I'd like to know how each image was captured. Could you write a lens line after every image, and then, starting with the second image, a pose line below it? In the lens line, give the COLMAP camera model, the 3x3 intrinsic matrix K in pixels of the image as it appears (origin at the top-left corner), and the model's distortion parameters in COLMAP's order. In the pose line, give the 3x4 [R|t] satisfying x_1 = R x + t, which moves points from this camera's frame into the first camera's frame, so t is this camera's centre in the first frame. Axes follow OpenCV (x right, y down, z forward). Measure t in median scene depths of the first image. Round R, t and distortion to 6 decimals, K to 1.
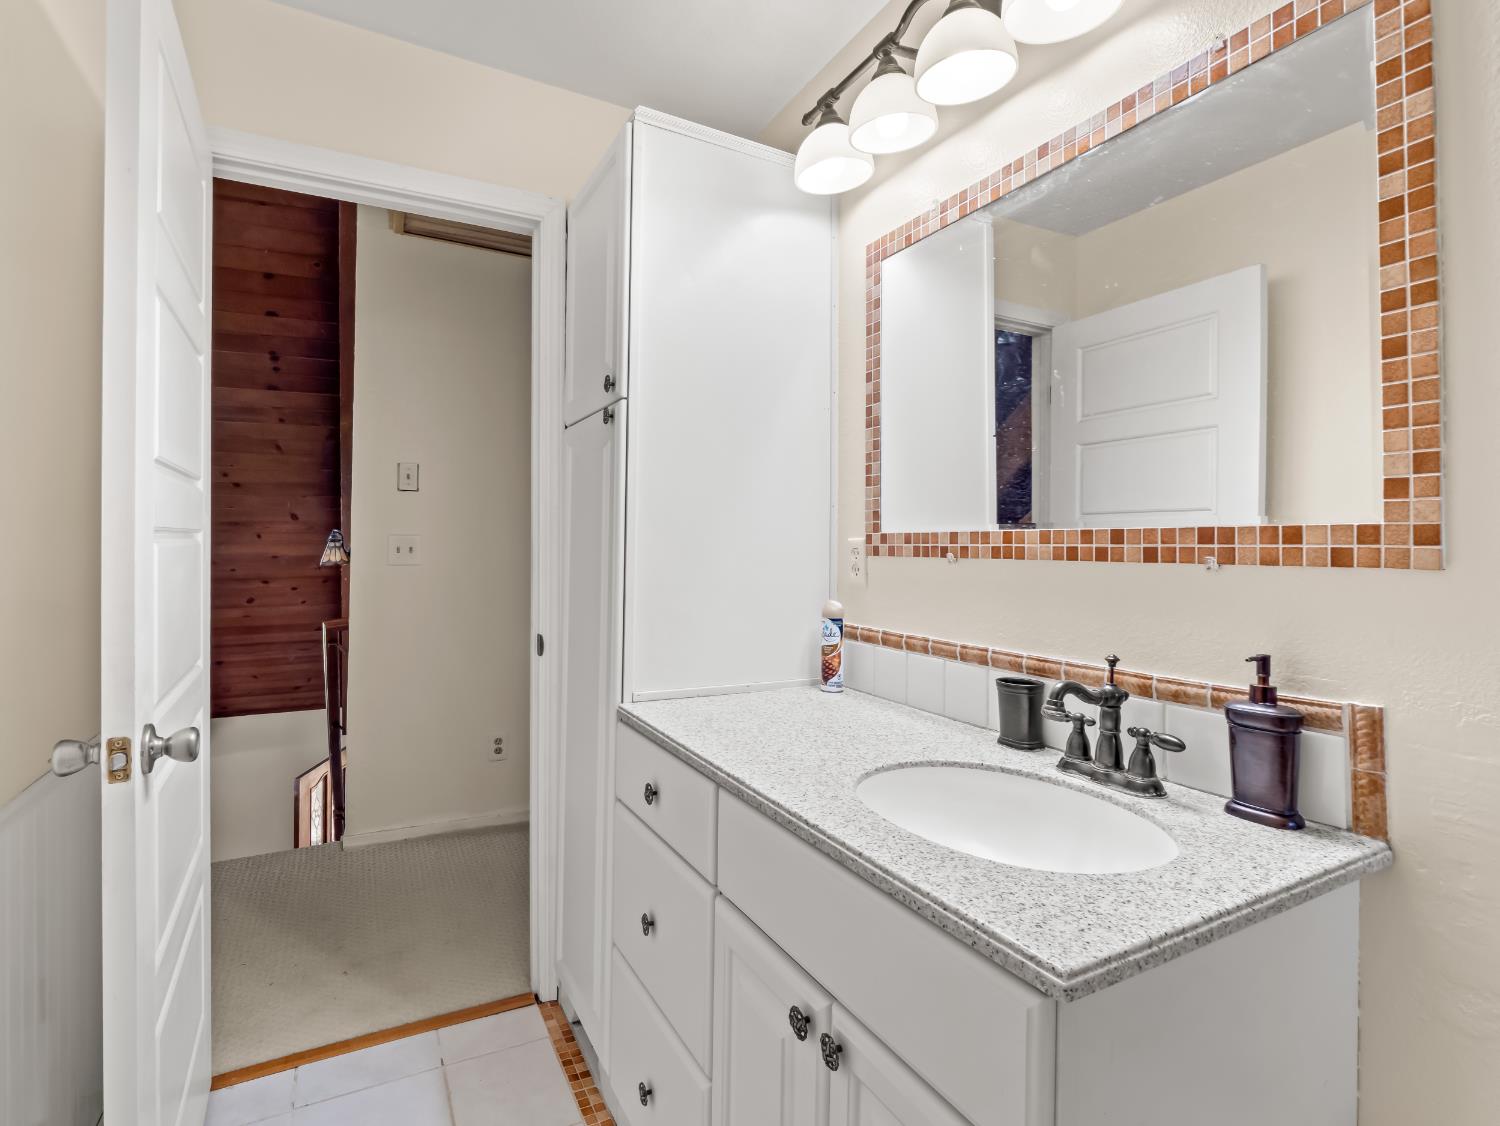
lens RADIAL K [[728.6, 0, 745.4], [0, 728.6, 553.4], [0, 0, 1]] dist [-0.032892, 0.006262]
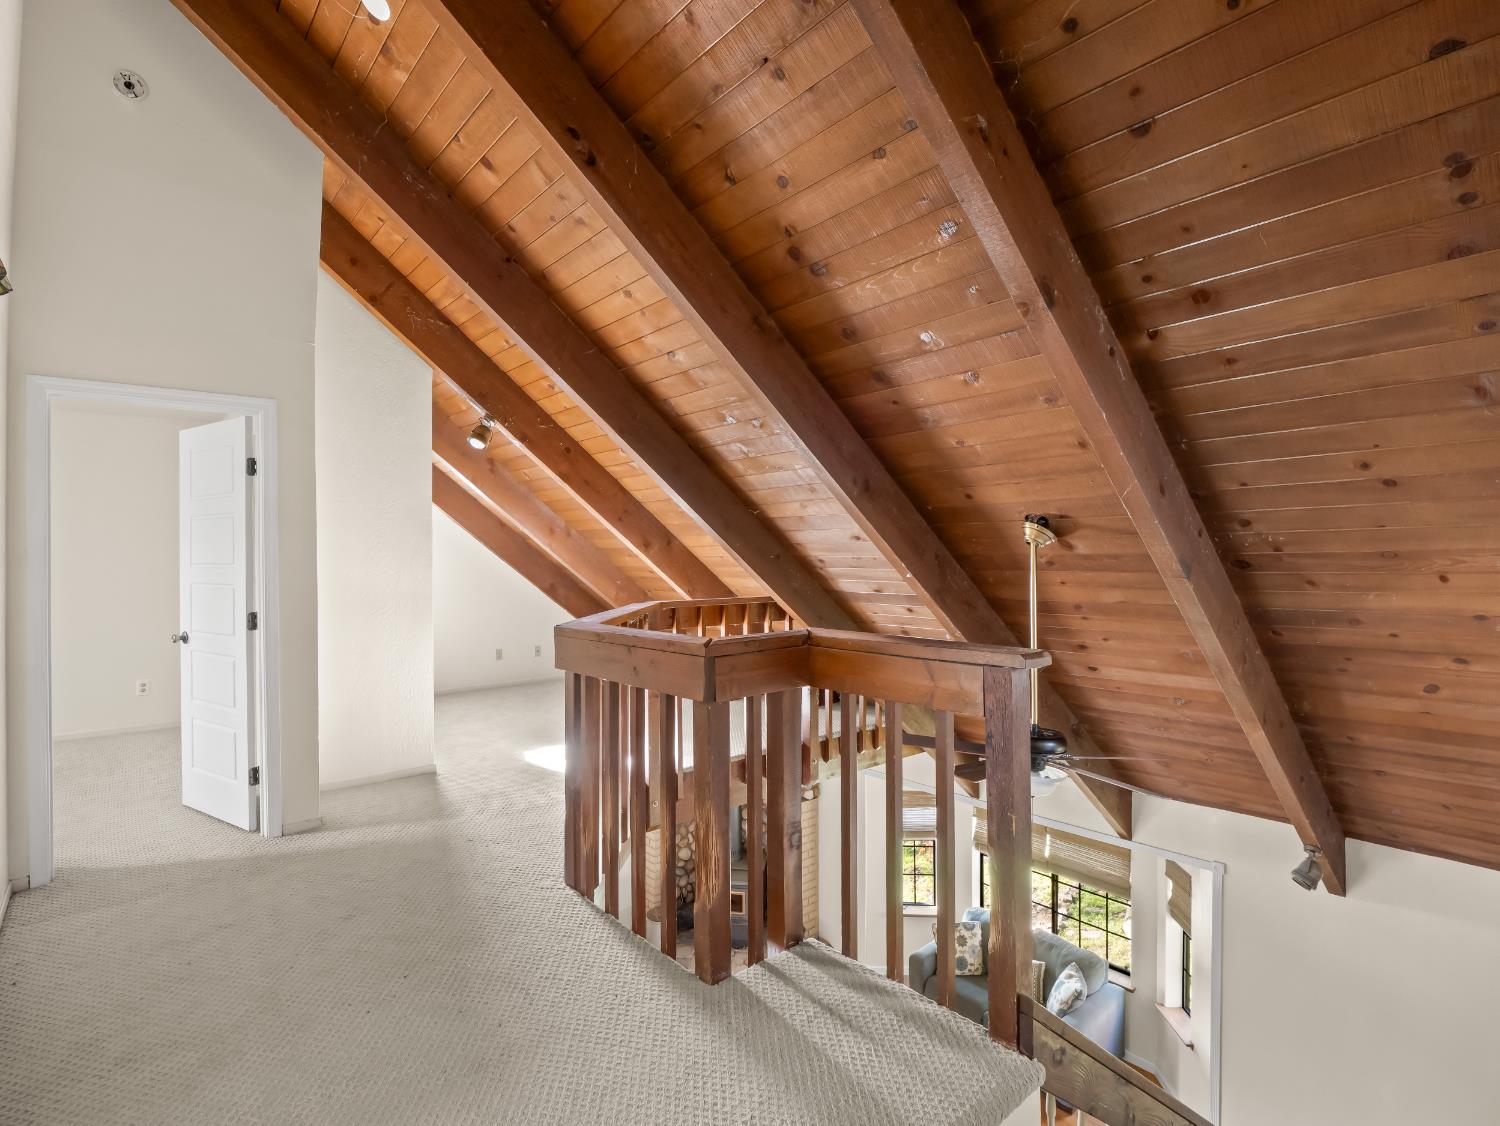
lens RADIAL K [[758.3, 0, 754.8], [0, 758.3, 560.9], [0, 0, 1]] dist [0.001141, -0.003397]
pose [[0.207059, -0.006984, -0.978304, -0.239566], [-0.014201, 0.999848, -0.010143, -0.023882], [0.978225, 0.015993, 0.206928, 0.392765]]
